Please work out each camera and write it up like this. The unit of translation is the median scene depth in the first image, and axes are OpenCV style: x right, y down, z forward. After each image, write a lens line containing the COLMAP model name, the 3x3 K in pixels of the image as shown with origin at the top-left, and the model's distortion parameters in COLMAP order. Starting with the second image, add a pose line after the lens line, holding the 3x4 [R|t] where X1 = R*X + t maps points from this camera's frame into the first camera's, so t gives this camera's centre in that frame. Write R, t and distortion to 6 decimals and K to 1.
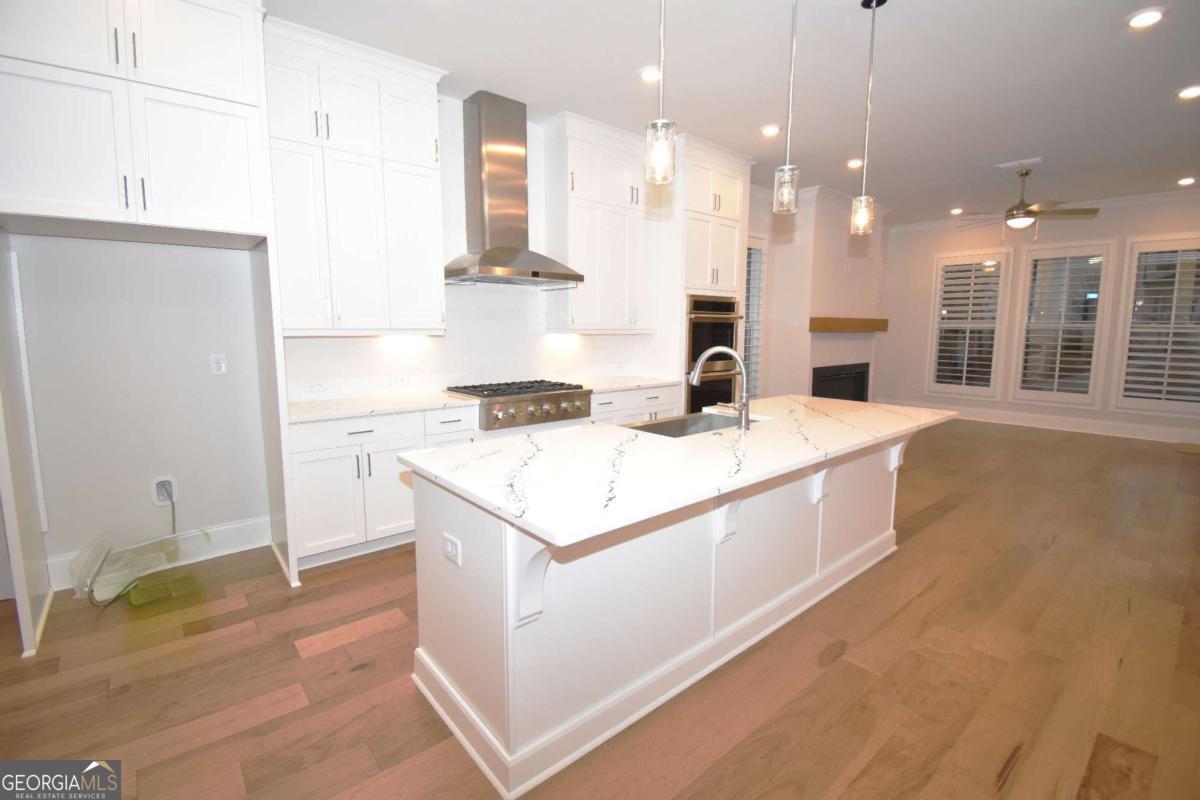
lens RADIAL K [[533.9, 0, 599.5], [0, 533.9, 392.6], [0, 0, 1]] dist [0.024181, -0.027329]
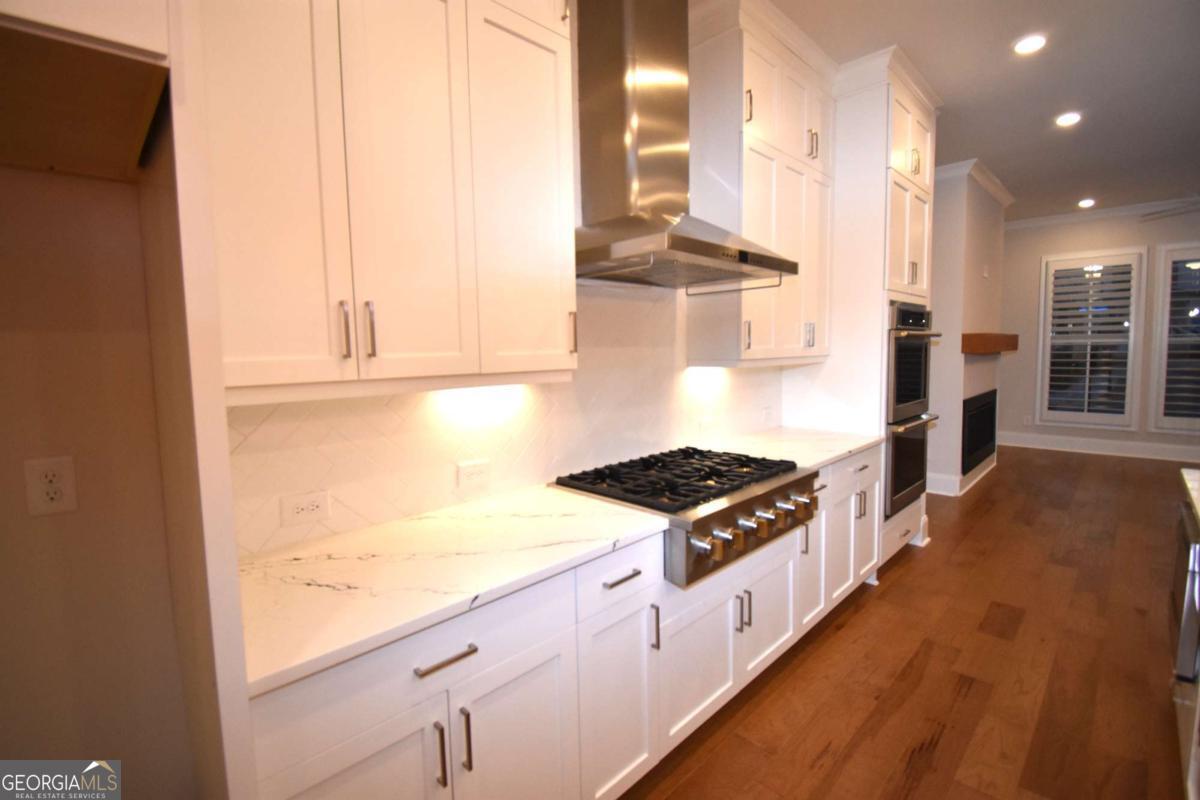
lens RADIAL K [[533.9, 0, 599.5], [0, 533.9, 392.6], [0, 0, 1]] dist [0.024181, -0.027329]
pose [[0.996231, -0.028958, 0.081762, -0.230613], [0.032395, 0.998633, -0.041023, -0.057441], [-0.080462, 0.043517, 0.995807, 0.387915]]
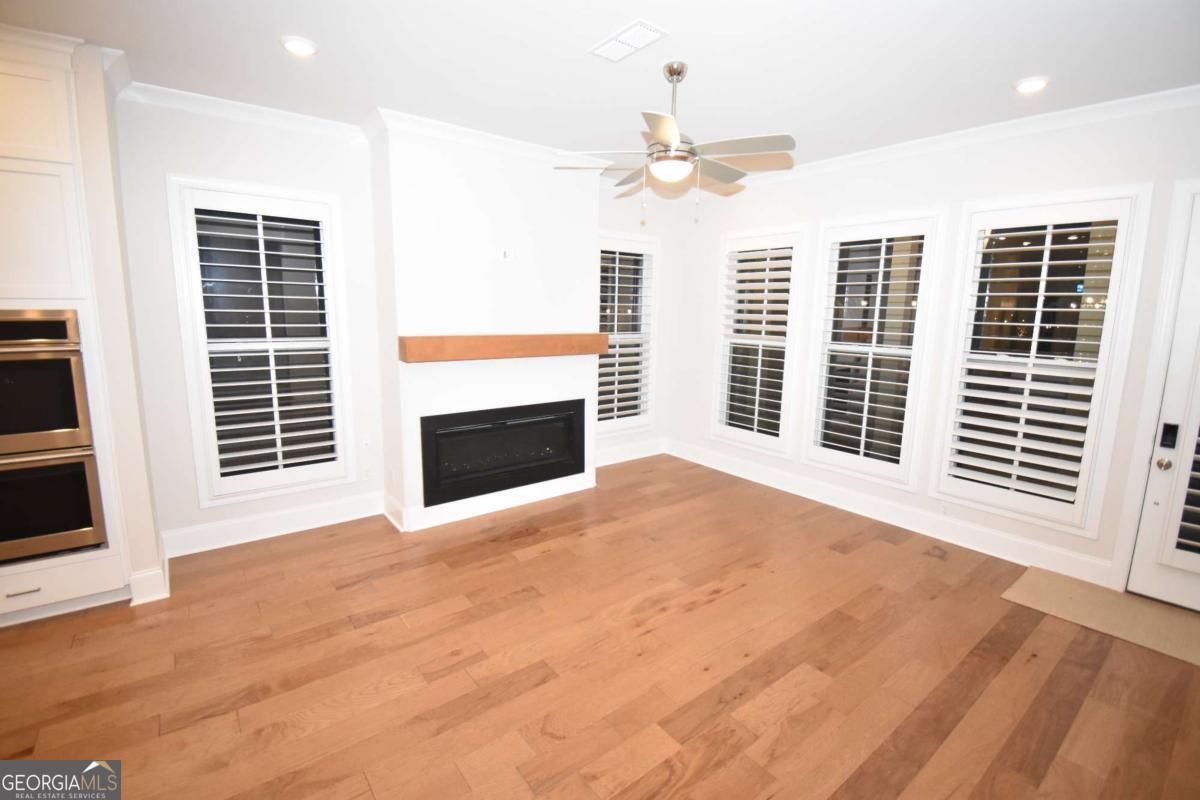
lens RADIAL K [[528.8, 0, 602.9], [0, 528.8, 402.7], [0, 0, 1]] dist [0.021694, -0.025301]
pose [[0.999134, 0.021758, -0.035466, 0.851444], [-0.019830, 0.998354, 0.053821, -0.135469], [0.036579, -0.053071, 0.997921, 0.542801]]
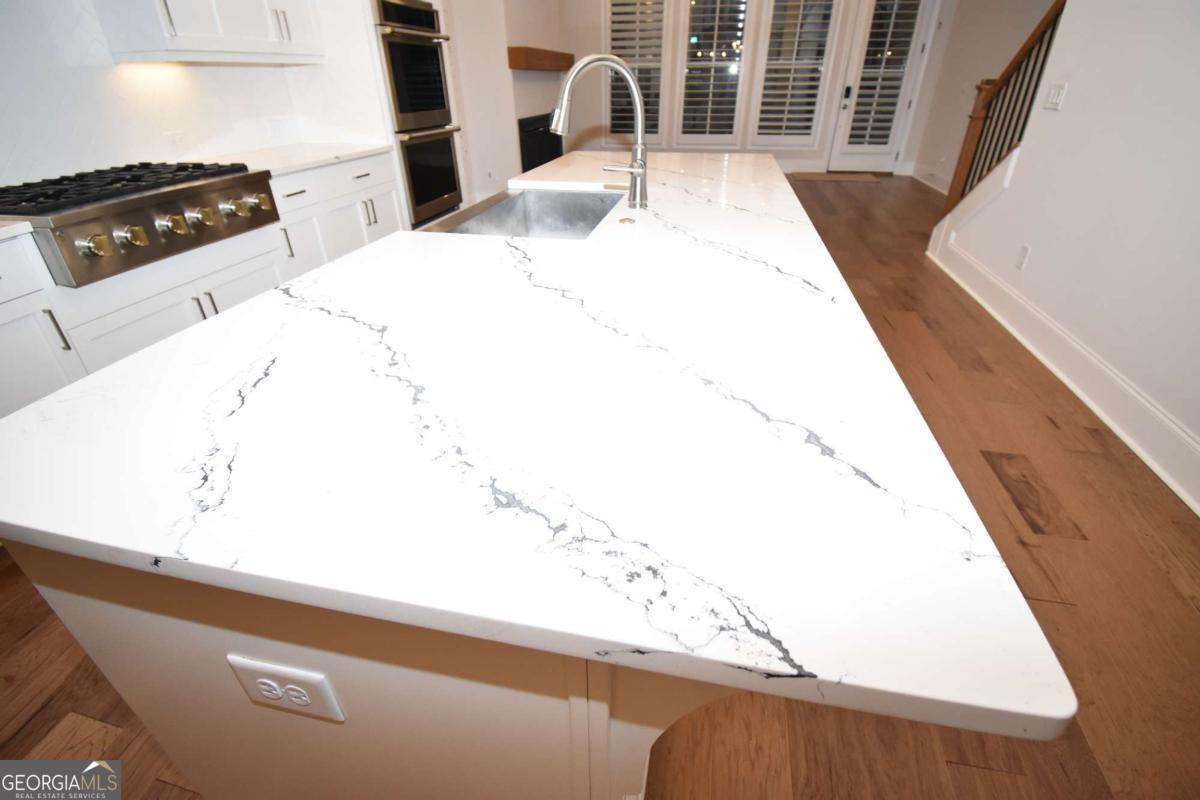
lens RADIAL K [[533.9, 0, 599.5], [0, 533.9, 392.6], [0, 0, 1]] dist [0.024181, -0.027329]
pose [[0.793036, -0.313501, 0.522313, -0.087511], [0.081636, 0.904370, 0.418869, -0.001787], [-0.603680, -0.289539, 0.742791, 0.251820]]
